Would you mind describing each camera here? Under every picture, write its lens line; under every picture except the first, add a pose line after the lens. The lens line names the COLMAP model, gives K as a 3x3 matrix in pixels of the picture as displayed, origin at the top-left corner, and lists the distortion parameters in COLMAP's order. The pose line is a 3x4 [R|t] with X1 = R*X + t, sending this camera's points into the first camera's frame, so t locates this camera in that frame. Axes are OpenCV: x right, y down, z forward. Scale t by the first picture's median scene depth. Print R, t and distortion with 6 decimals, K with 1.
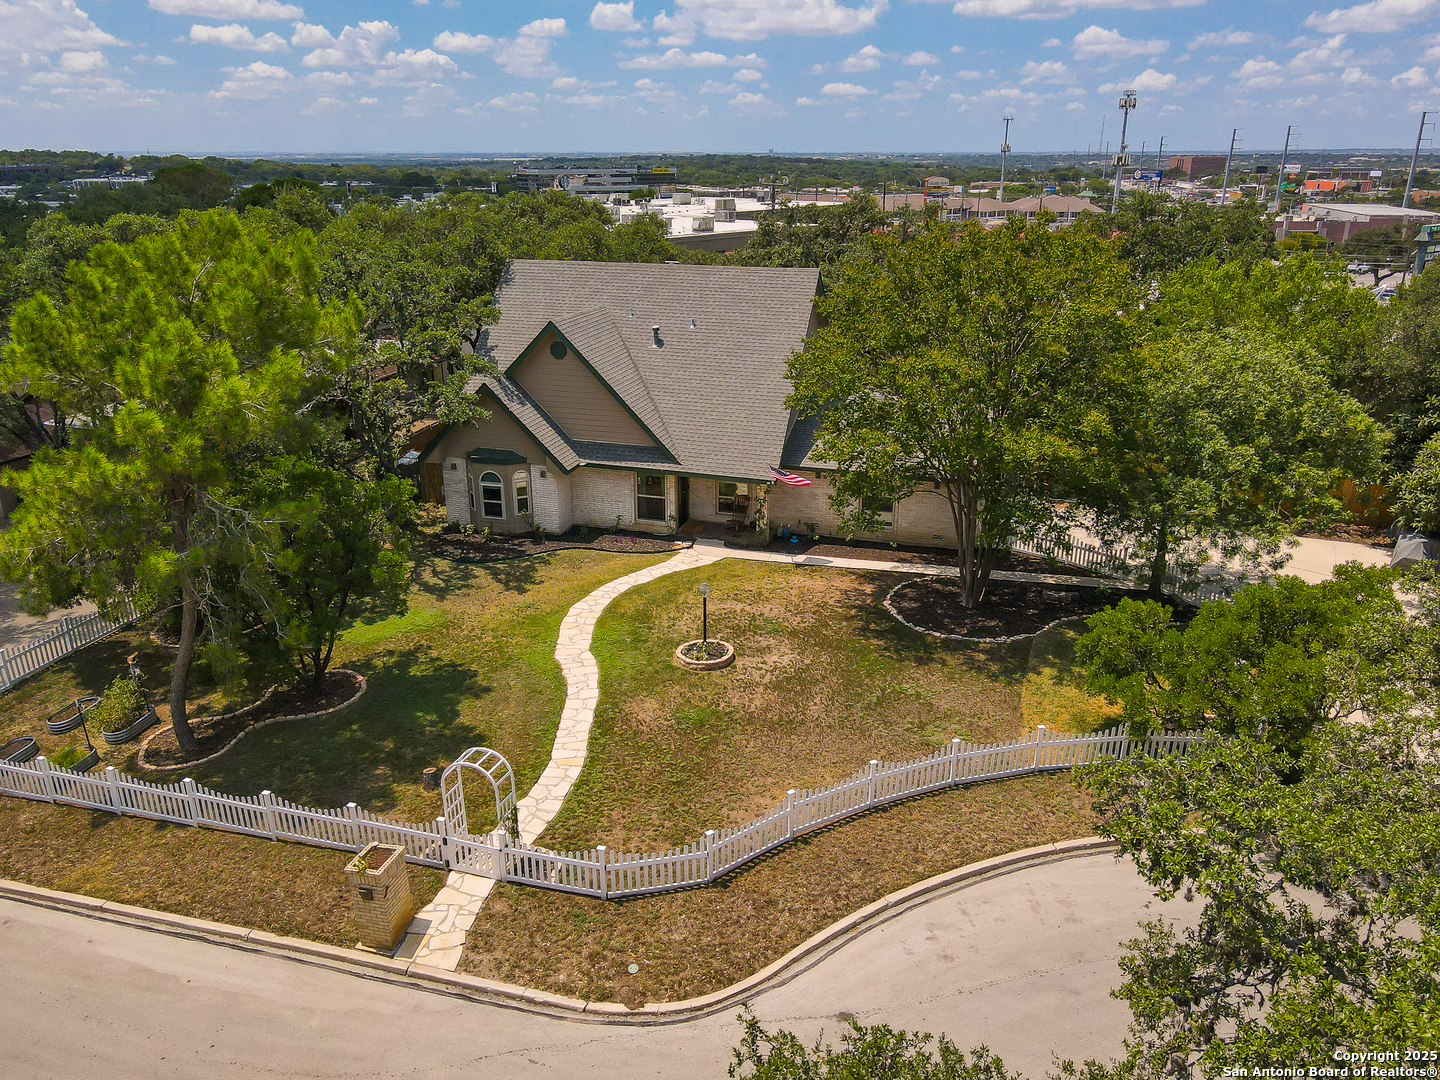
lens RADIAL K [[1037.0, 0, 720.0], [0, 1037.0, 540.0], [0, 0, 1]] dist [0.012661, 0.003245]
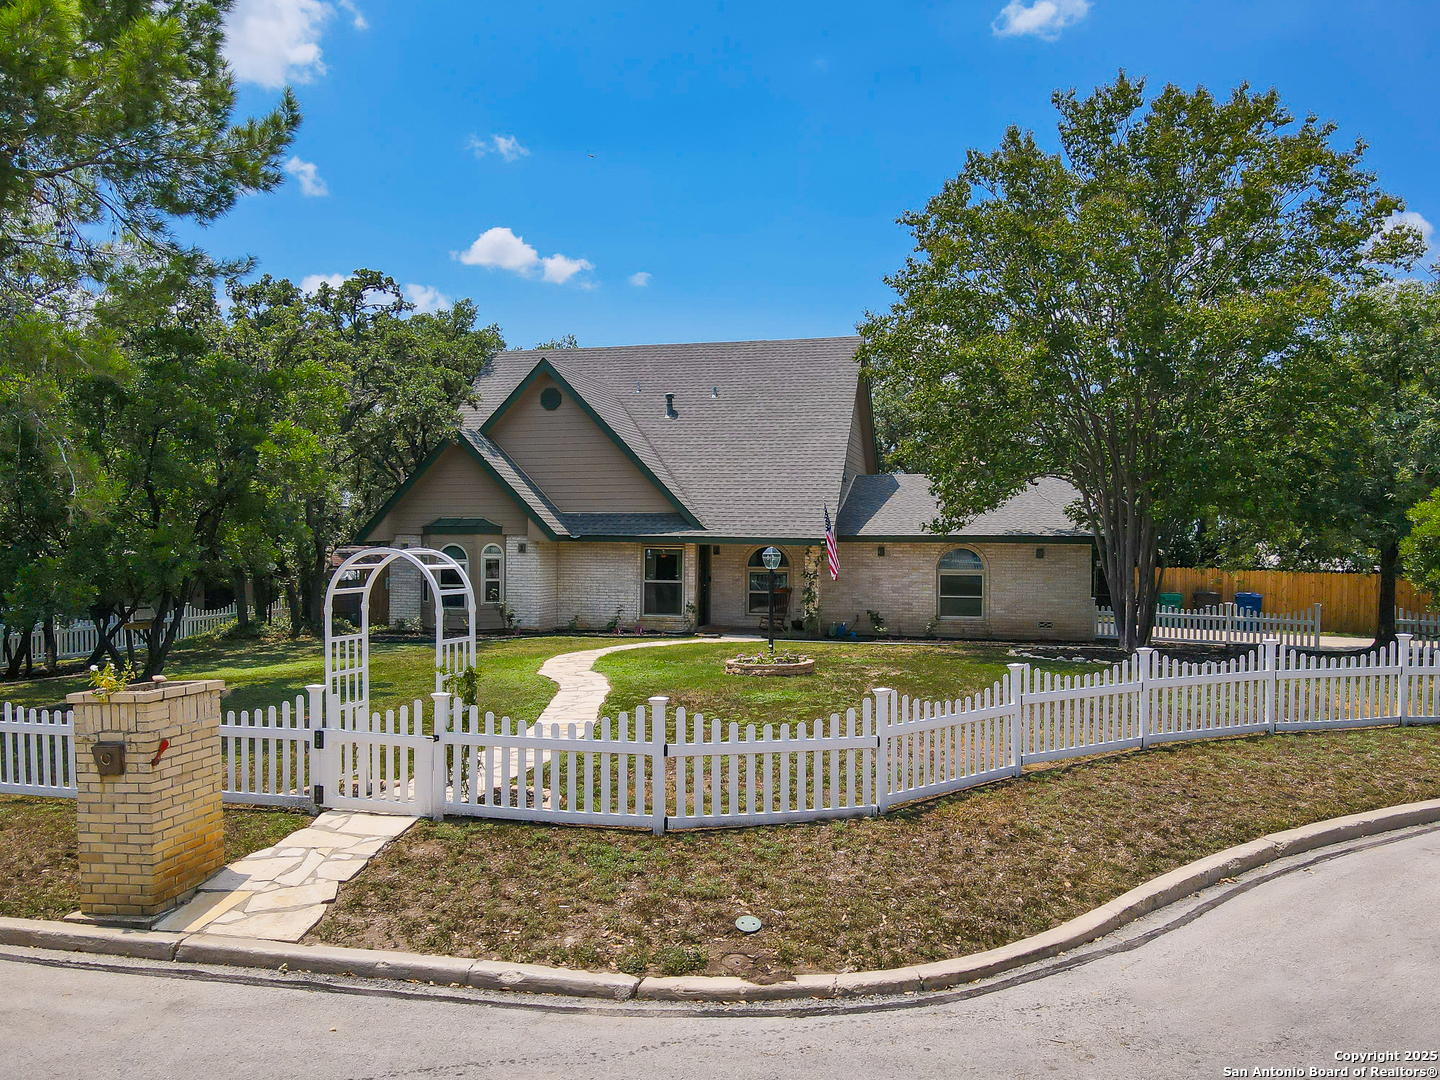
lens RADIAL K [[1046.6, 0, 720.0], [0, 1046.6, 540.0], [0, 0, 1]] dist [0.012583, 0.002898]
pose [[0.999360, 0.006647, 0.035162, -0.089579], [0.005948, 0.938071, -0.346393, 0.338147], [-0.035287, 0.346380, 0.937430, 0.464254]]
